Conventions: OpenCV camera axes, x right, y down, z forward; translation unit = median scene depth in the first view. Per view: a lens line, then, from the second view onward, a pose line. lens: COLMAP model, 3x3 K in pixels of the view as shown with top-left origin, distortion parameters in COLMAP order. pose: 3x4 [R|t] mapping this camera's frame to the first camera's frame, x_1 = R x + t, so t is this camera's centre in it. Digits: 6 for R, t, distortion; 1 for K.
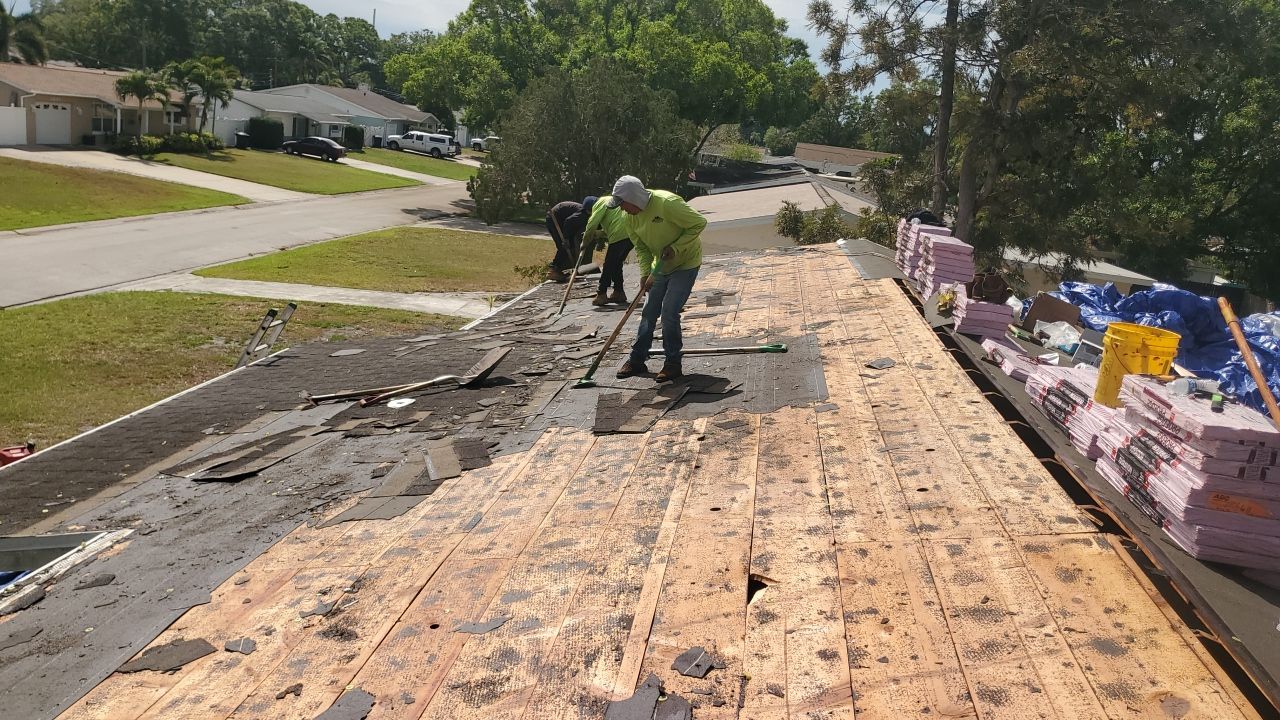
lens RADIAL K [[976.5, 0, 619.8], [0, 976.5, 412.8], [0, 0, 1]] dist [-0.002033, -0.012431]
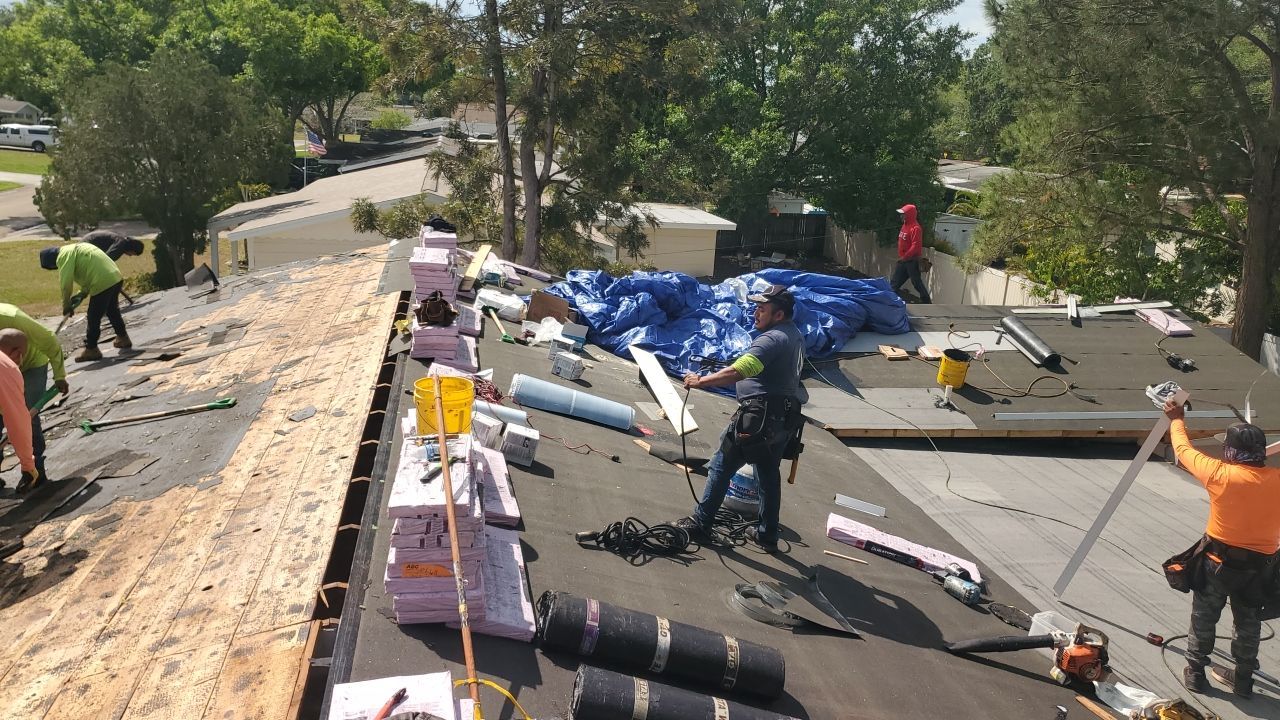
lens RADIAL K [[981.3, 0, 604.8], [0, 981.3, 363.9], [0, 0, 1]] dist [0.095419, -0.182259]
pose [[0.943848, -0.152119, 0.293277, 0.156748], [0.156120, 0.987689, 0.009864, -0.036886], [-0.291167, 0.036476, 0.955977, -0.053754]]
